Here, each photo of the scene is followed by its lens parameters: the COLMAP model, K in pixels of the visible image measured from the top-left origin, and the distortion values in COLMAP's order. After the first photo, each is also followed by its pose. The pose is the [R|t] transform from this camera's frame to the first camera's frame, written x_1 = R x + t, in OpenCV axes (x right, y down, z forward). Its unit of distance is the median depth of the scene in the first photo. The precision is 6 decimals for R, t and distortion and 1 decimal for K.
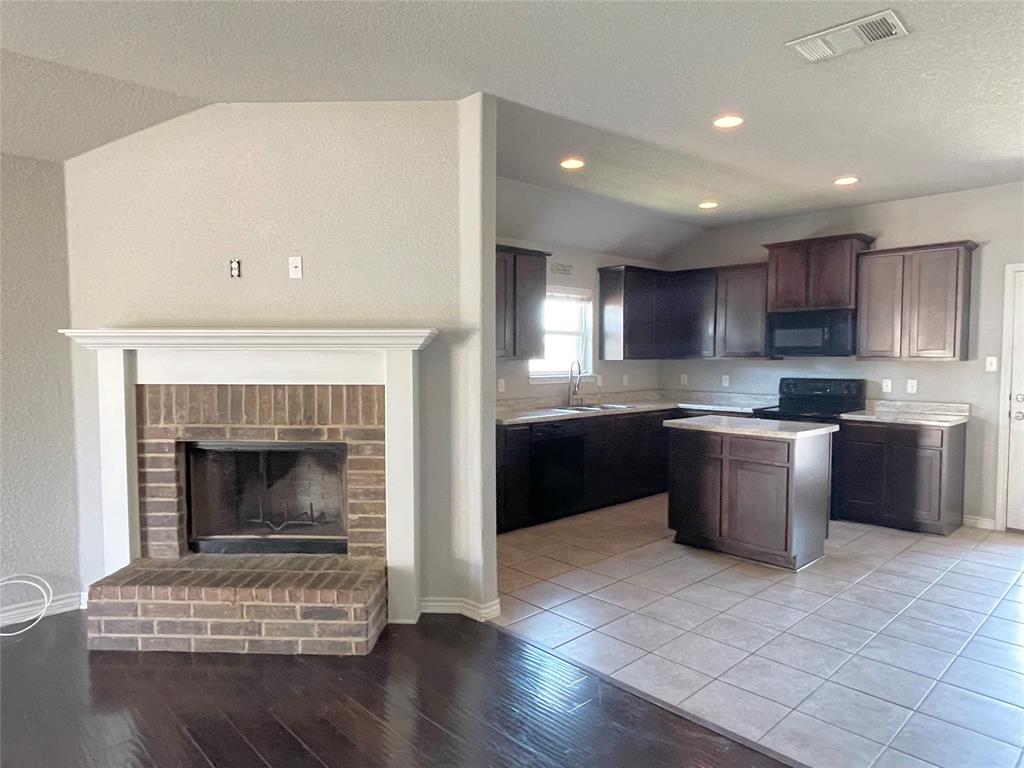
lens RADIAL K [[642.3, 0, 507.3], [0, 642.3, 386.3], [0, 0, 1]] dist [0.019064, -0.028978]
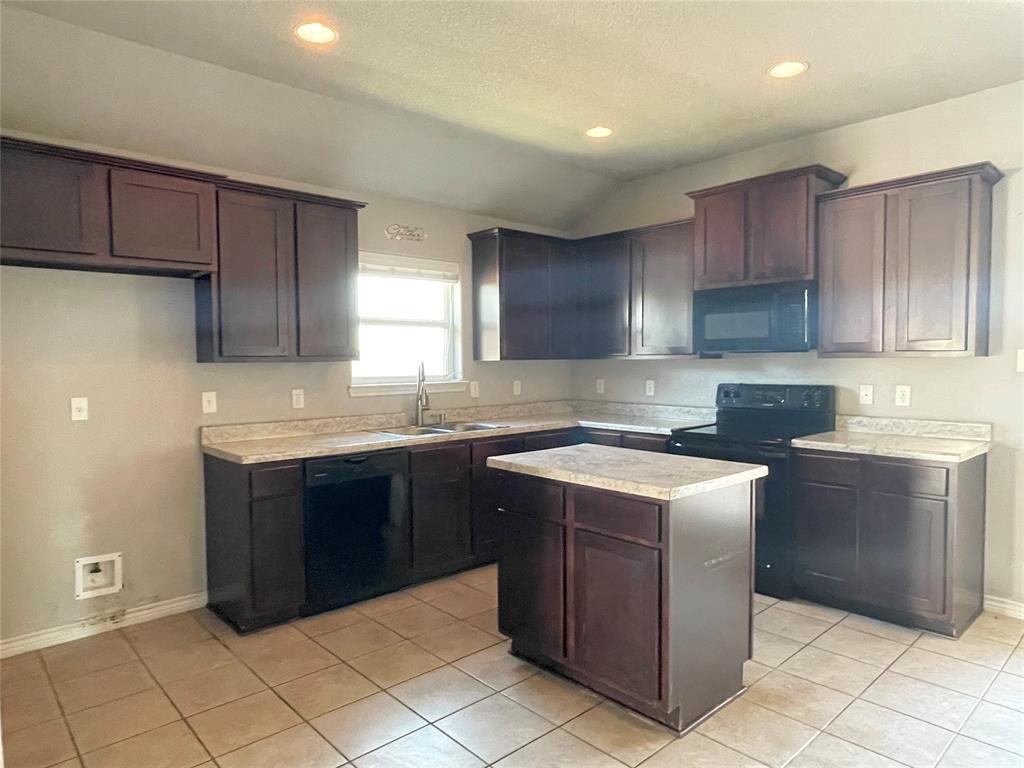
lens RADIAL K [[642.3, 0, 507.3], [0, 642.3, 386.3], [0, 0, 1]] dist [0.019064, -0.028978]
pose [[0.999783, -0.008449, -0.019048, 0.277444], [0.008341, 0.999949, -0.005709, -0.011032], [0.019095, 0.005549, 0.999802, 0.390724]]
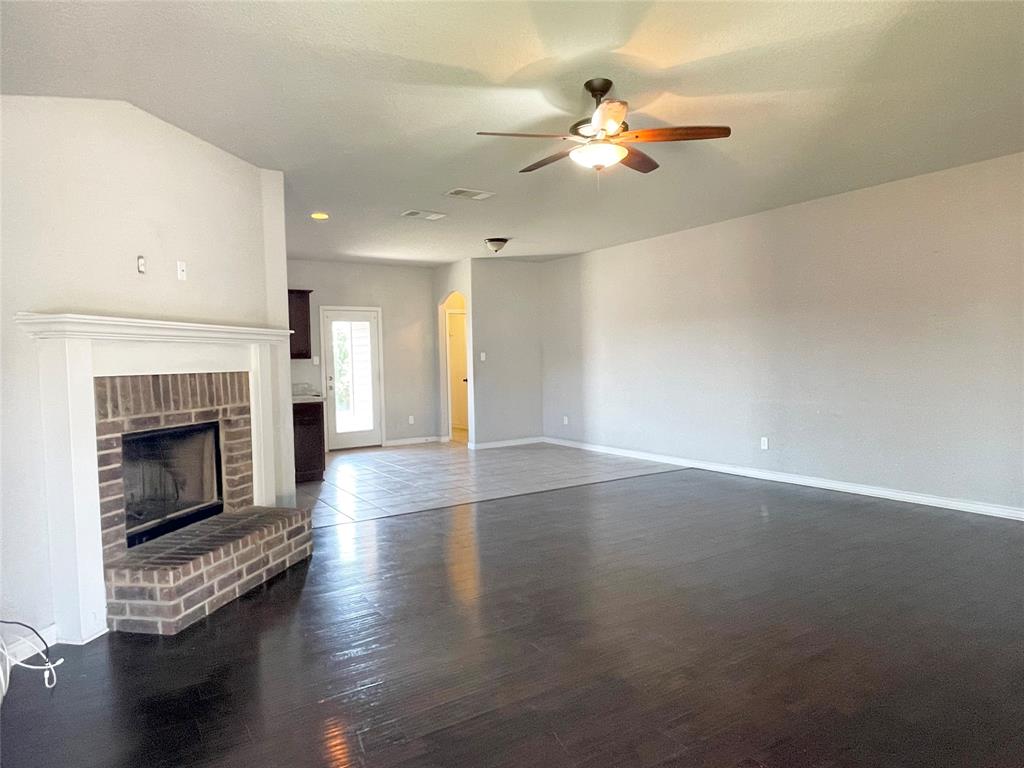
lens RADIAL K [[642.3, 0, 507.3], [0, 642.3, 386.3], [0, 0, 1]] dist [0.019064, -0.028978]
pose [[0.171618, -0.046006, 0.984089, -1.013623], [0.071803, 0.996836, 0.034080, 0.015519], [-0.982543, 0.064812, 0.174378, 0.187058]]
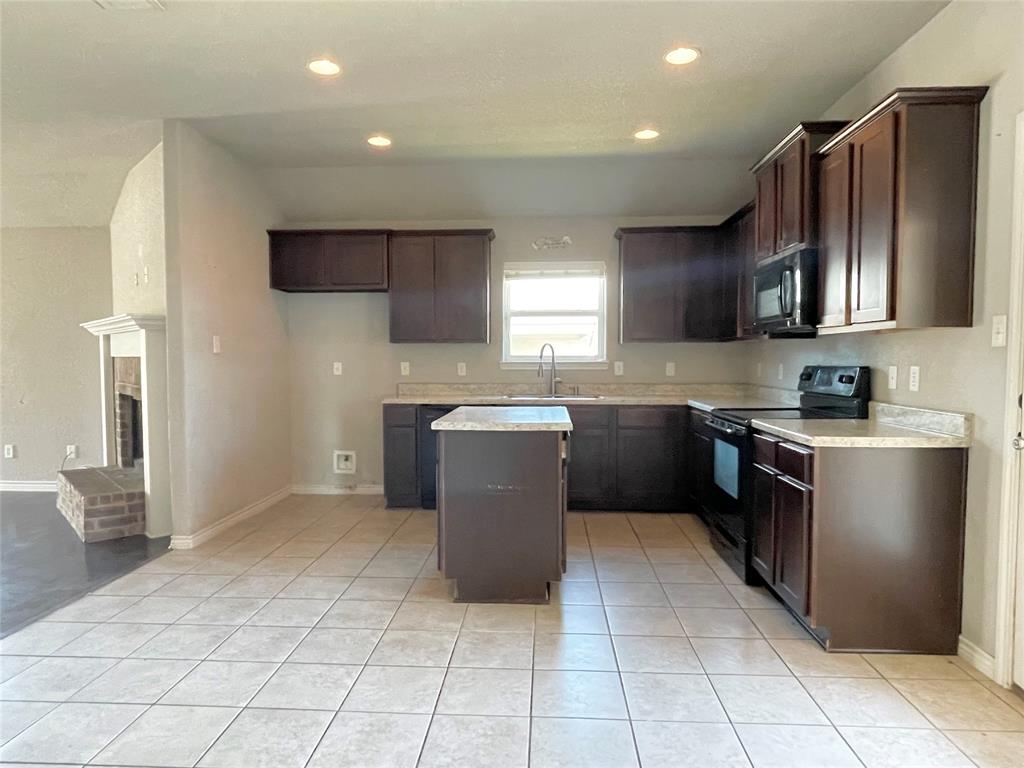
lens RADIAL K [[642.3, 0, 507.3], [0, 642.3, 386.3], [0, 0, 1]] dist [0.019064, -0.028978]
pose [[0.684695, 0.031731, -0.728139, 0.937402], [-0.033184, 0.999373, 0.012347, 0.013038], [0.728074, 0.015709, 0.685319, 0.452244]]
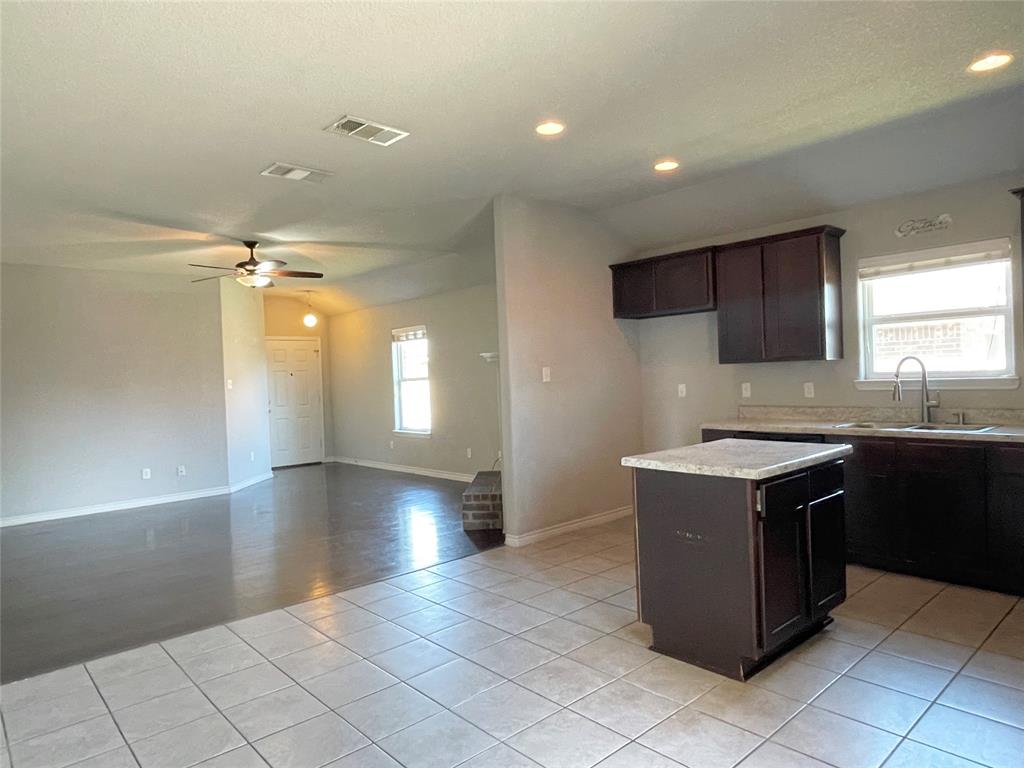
lens RADIAL K [[642.3, 0, 507.3], [0, 642.3, 386.3], [0, 0, 1]] dist [0.019064, -0.028978]
pose [[-0.027806, 0.019751, -0.999418, 1.059141], [-0.007993, 0.999768, 0.019981, -0.025072], [0.999581, 0.008544, -0.027642, 0.759647]]
